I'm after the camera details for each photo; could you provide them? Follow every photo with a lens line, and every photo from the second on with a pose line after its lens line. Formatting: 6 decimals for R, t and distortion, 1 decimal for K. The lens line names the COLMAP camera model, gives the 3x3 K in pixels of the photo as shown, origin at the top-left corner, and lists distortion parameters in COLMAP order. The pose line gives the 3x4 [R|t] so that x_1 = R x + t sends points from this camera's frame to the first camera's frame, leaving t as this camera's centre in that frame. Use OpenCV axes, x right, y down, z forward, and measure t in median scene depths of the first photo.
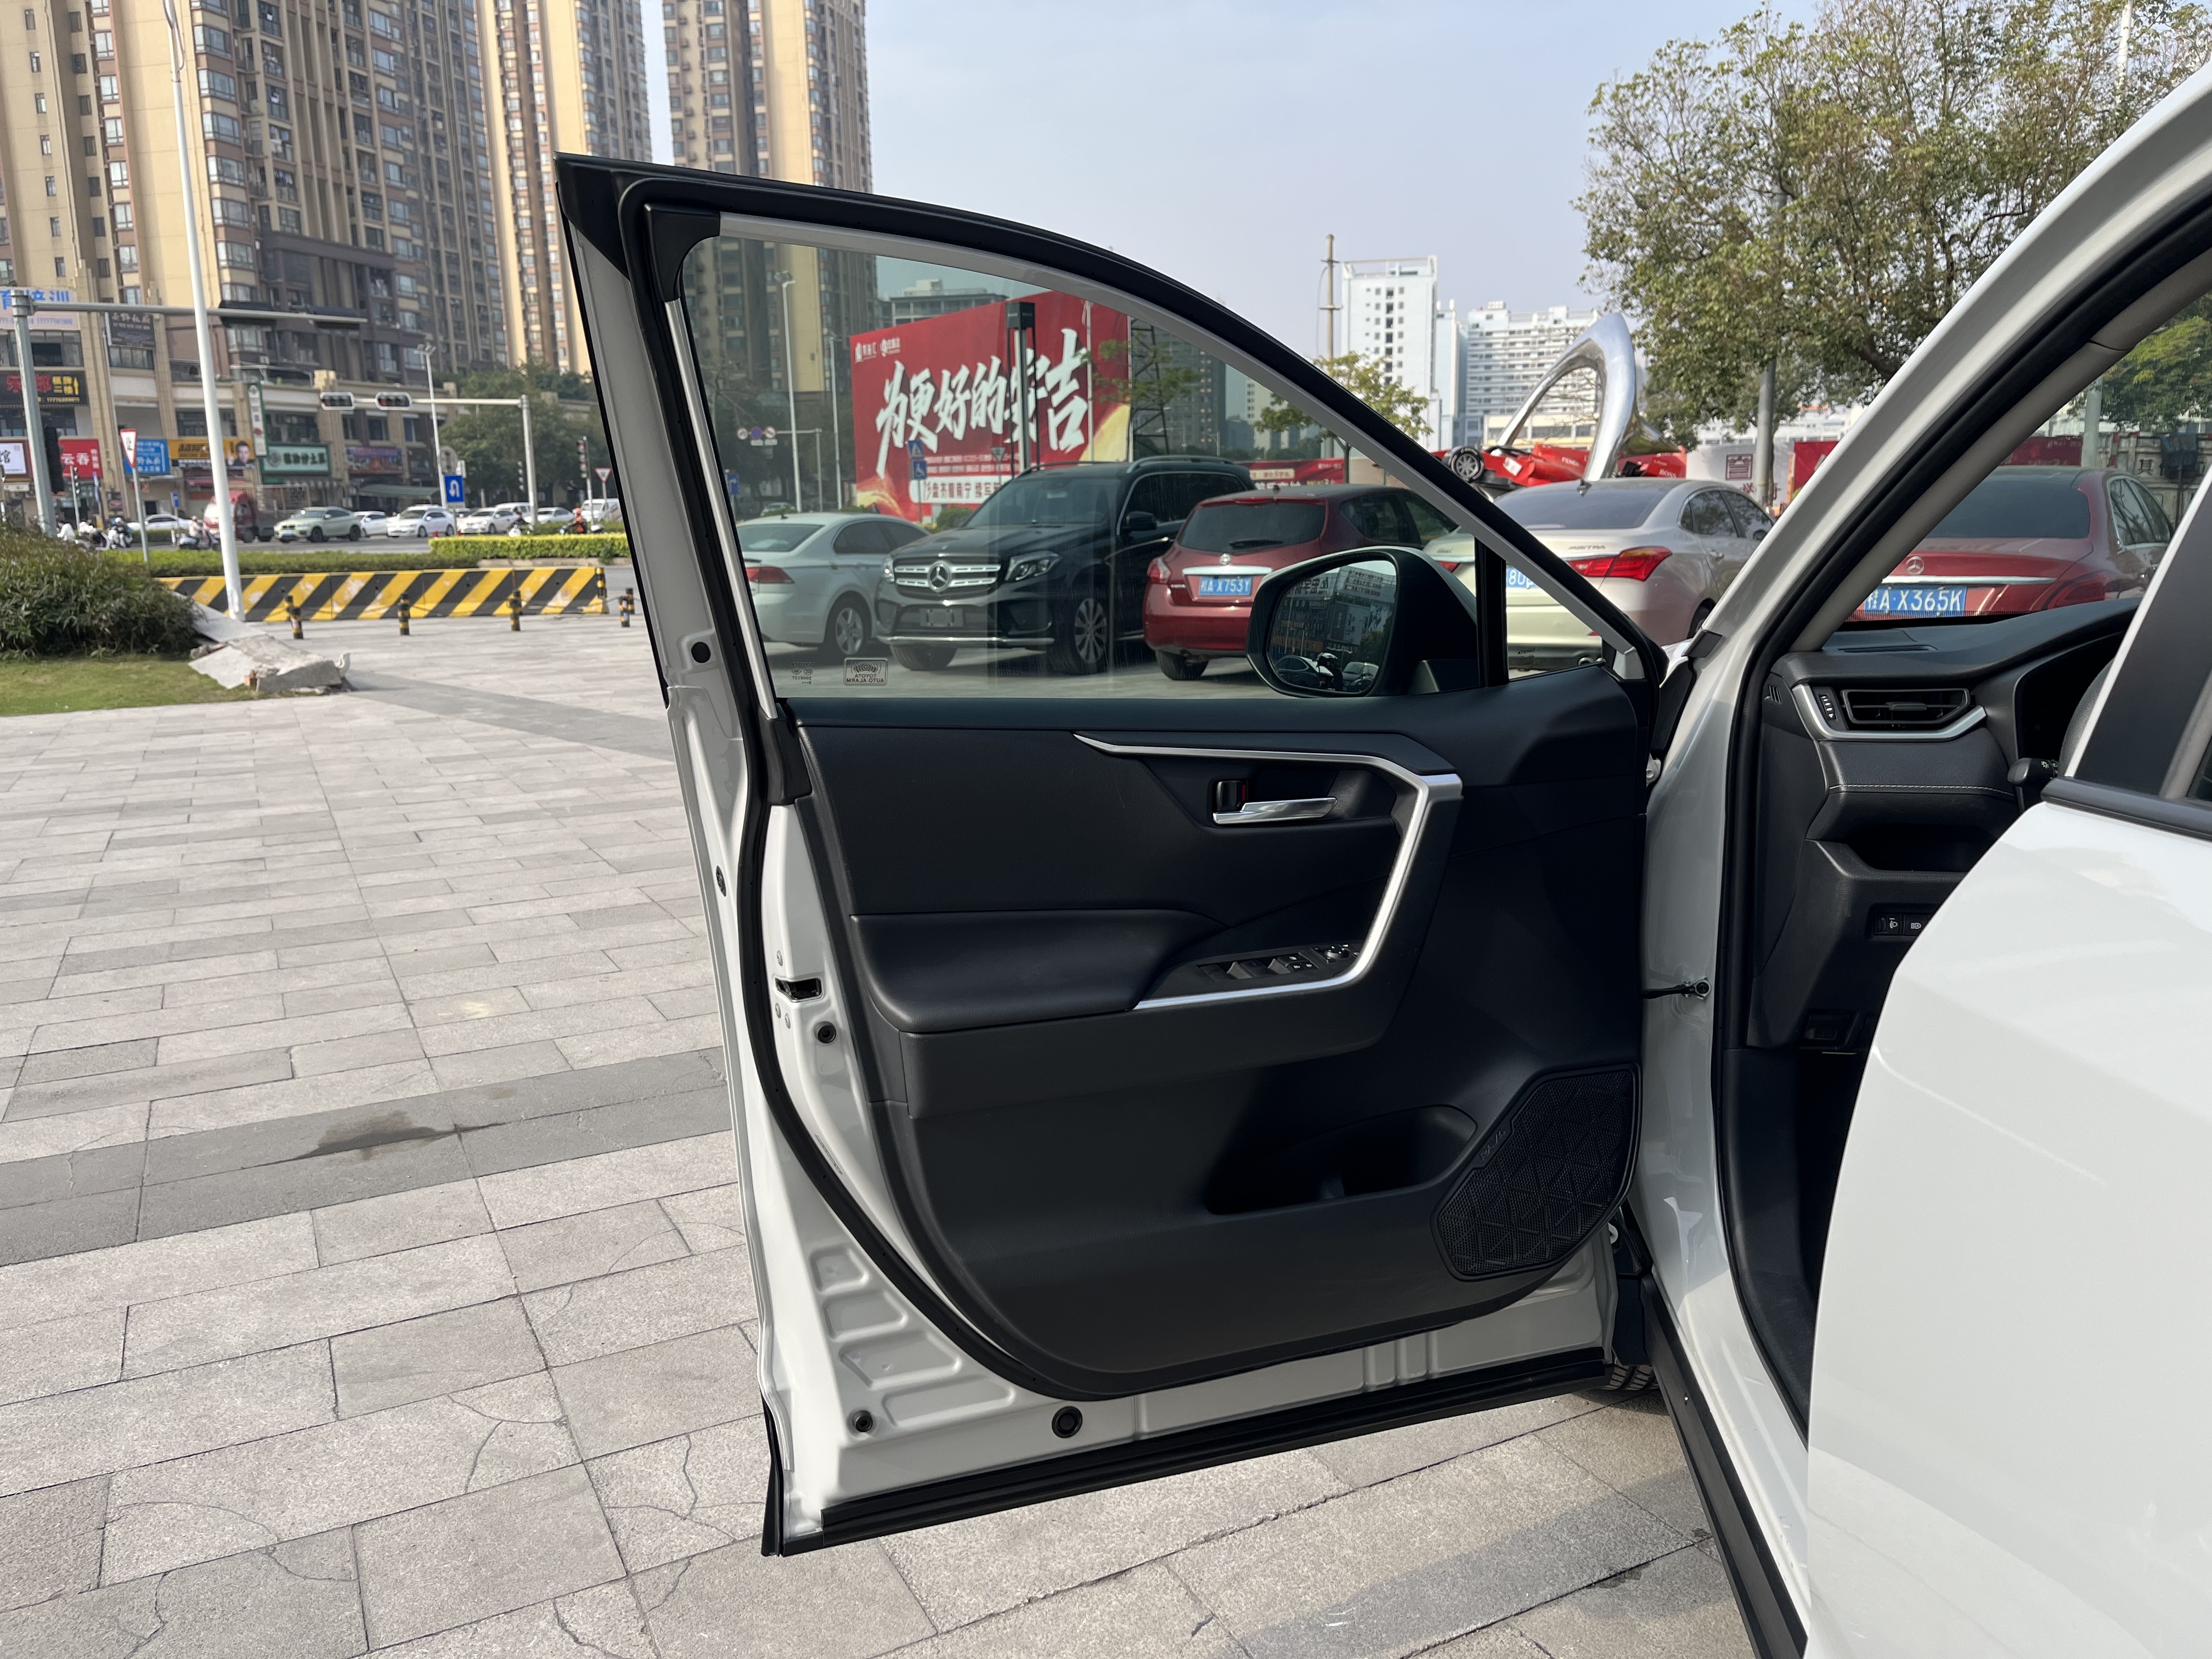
lens RADIAL K [[1685.1, 0, 1087.2], [0, 1685.1, 849.3], [0, 0, 1]] dist [0.051151, -0.080198]
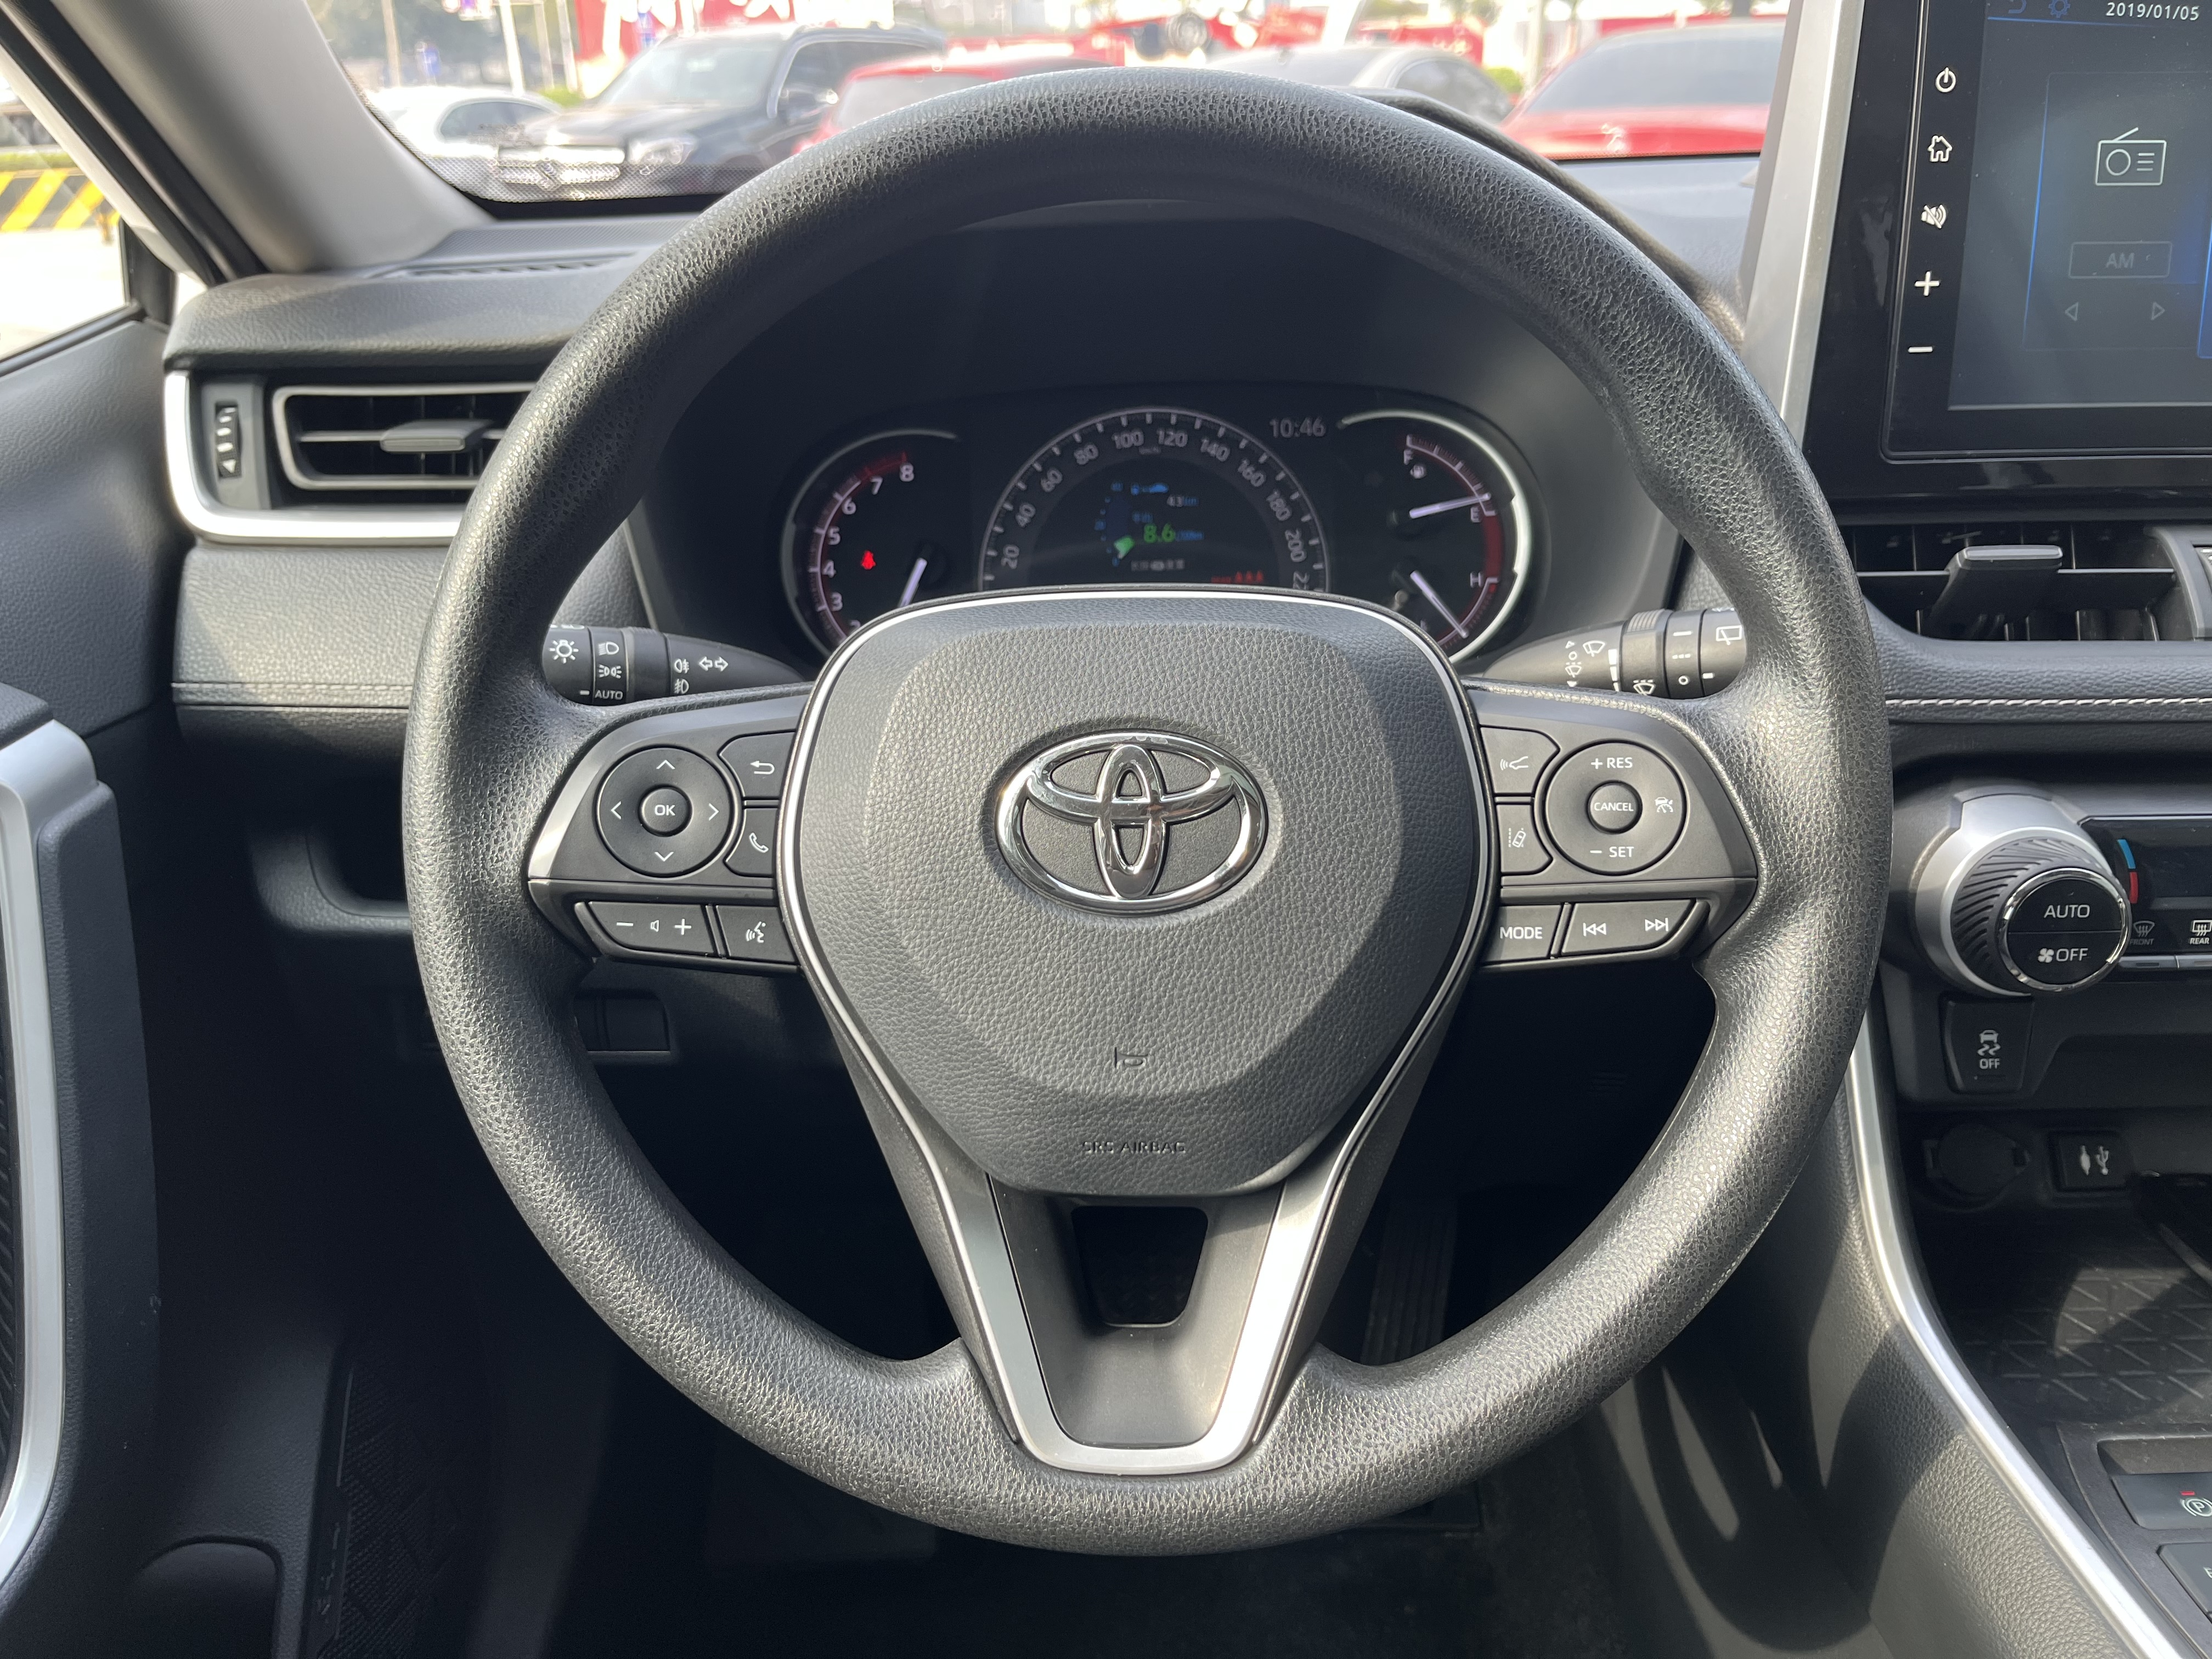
lens RADIAL K [[1685.1, 0, 1098.5], [0, 1685.1, 836.8], [0, 0, 1]] dist [0.051151, -0.080198]
pose [[0.993320, -0.046706, 0.105518, 0.020849], [0.023441, 0.977032, 0.211798, -0.002639], [-0.112987, -0.207910, 0.971600, 0.022377]]
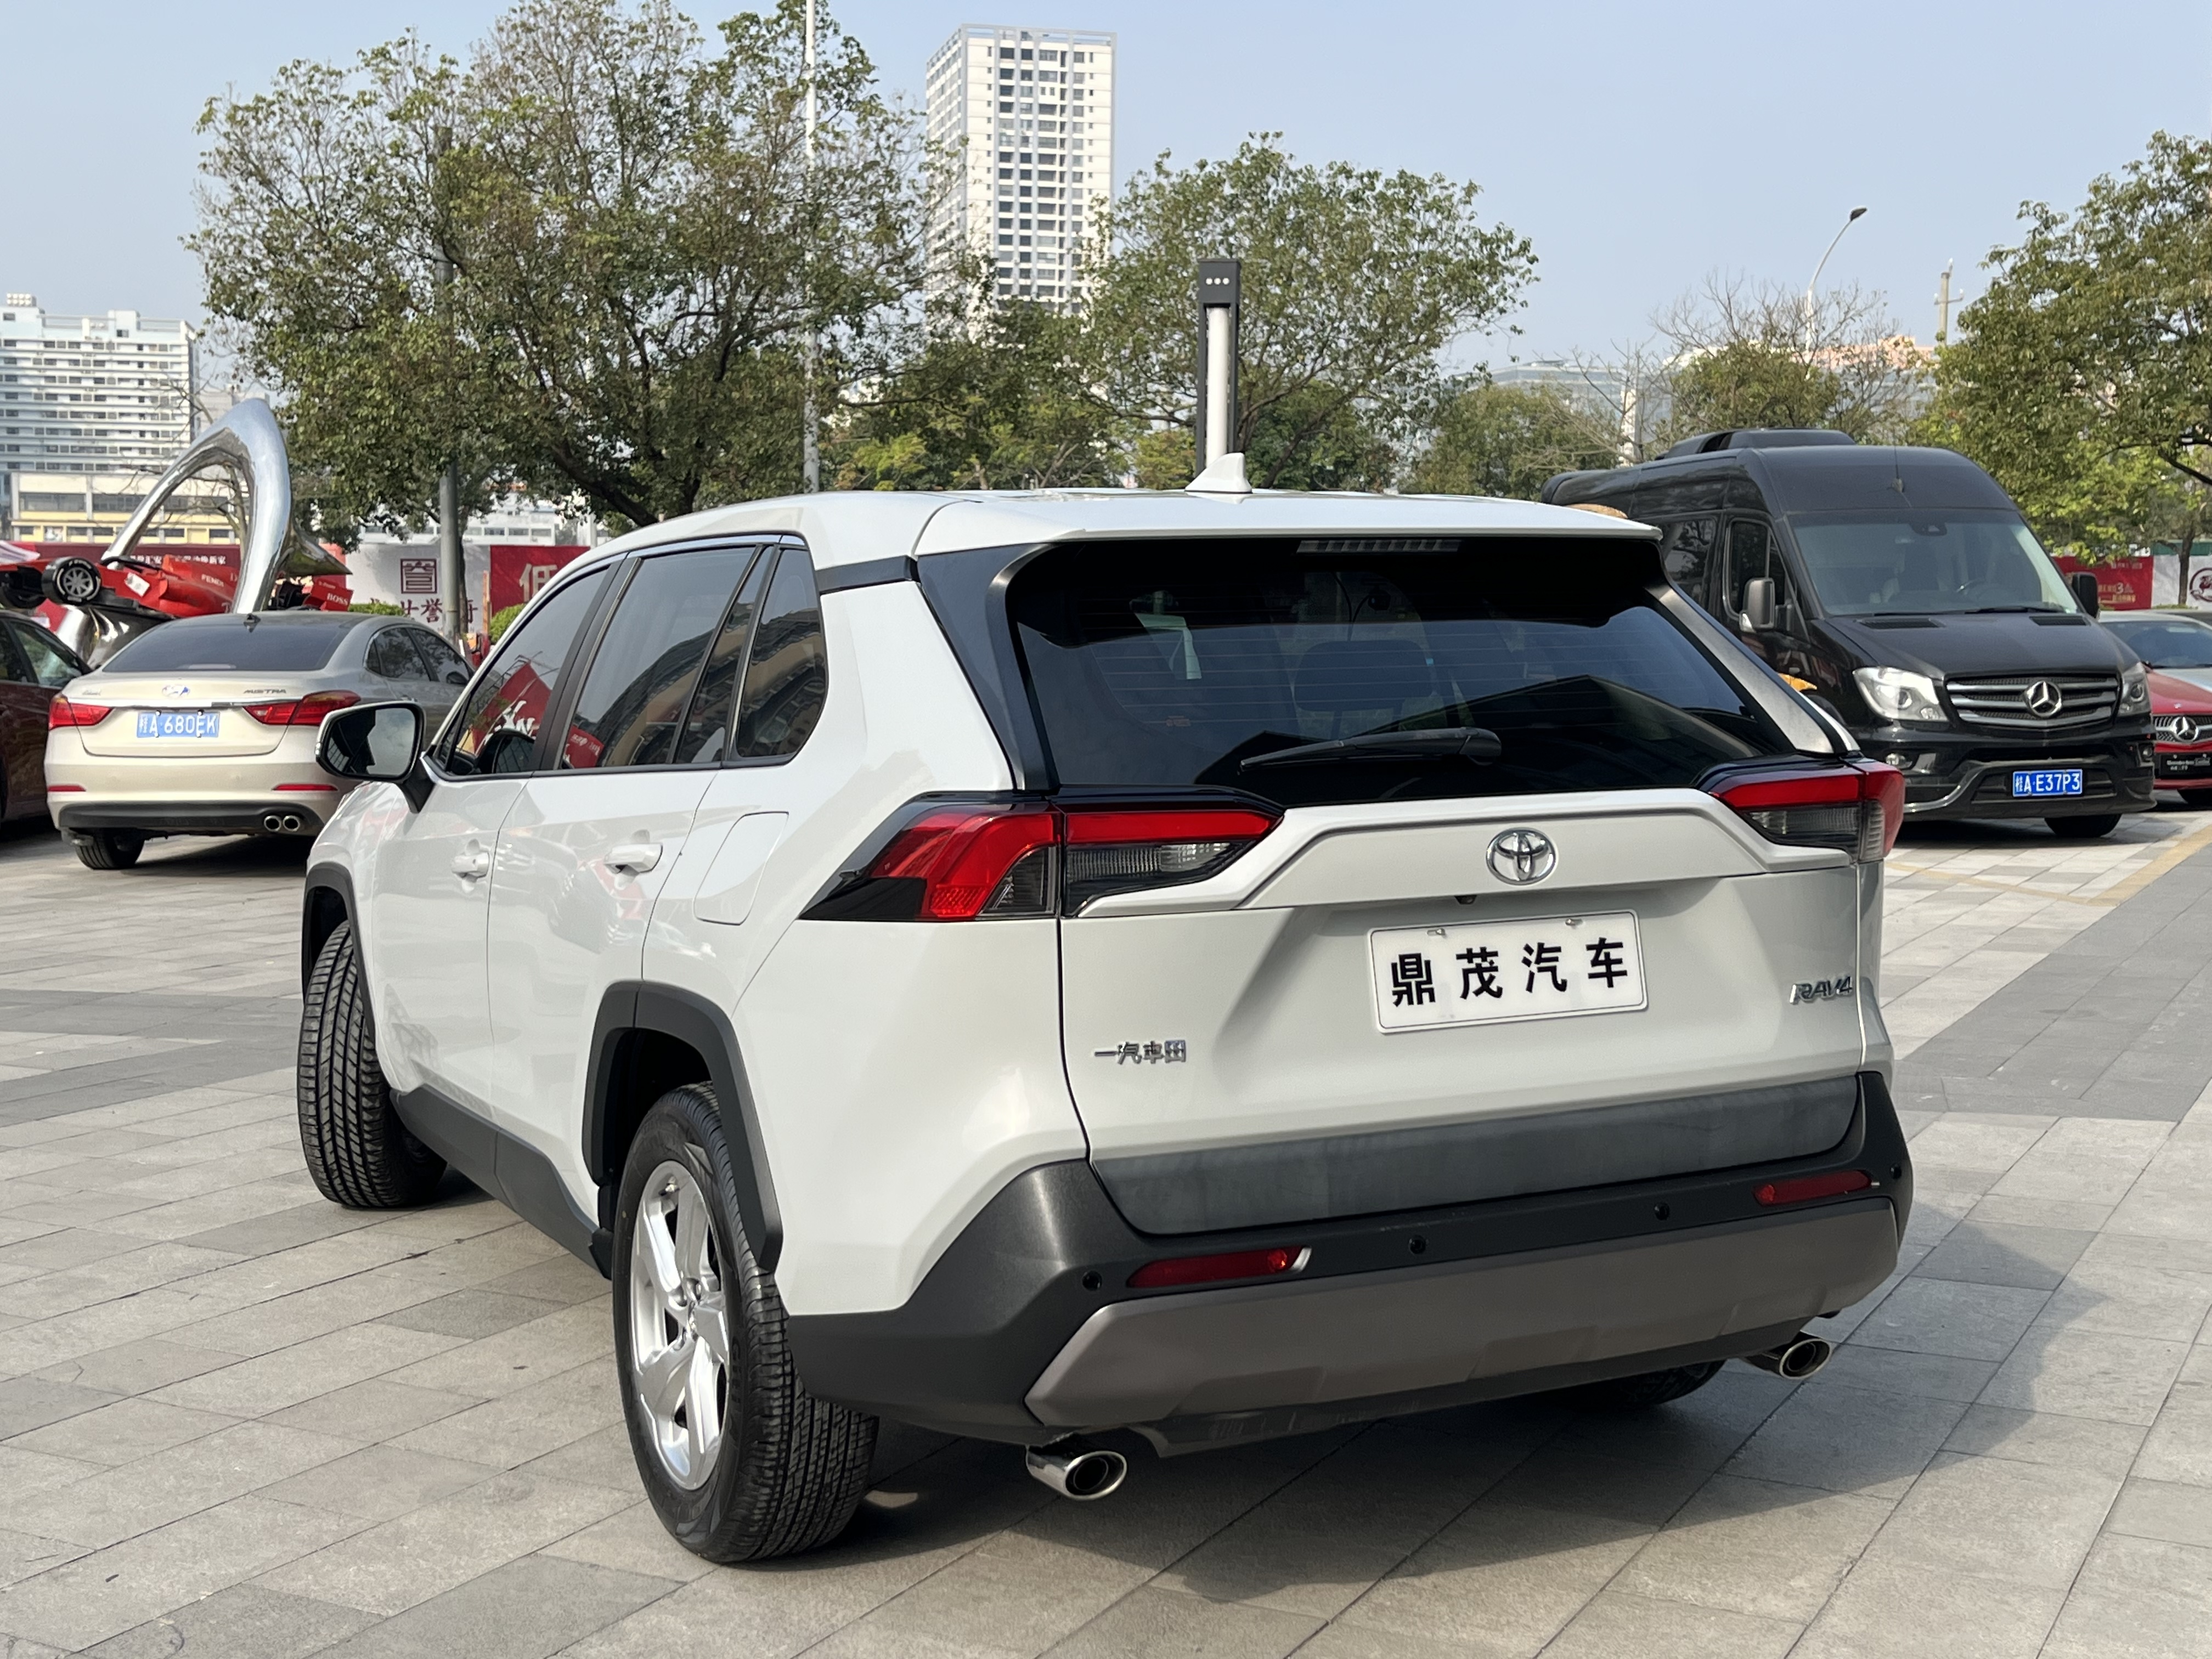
lens RADIAL K [[2742.6, 0, 1135.6], [0, 2742.6, 850.3], [0, 0, 1]] dist [0.028408, 0.000000]
pose [[0.817048, -0.027328, 0.575921, -0.032733], [0.093464, 0.991942, -0.085526, 0.013925], [-0.568944, 0.123707, 0.813019, -0.083187]]
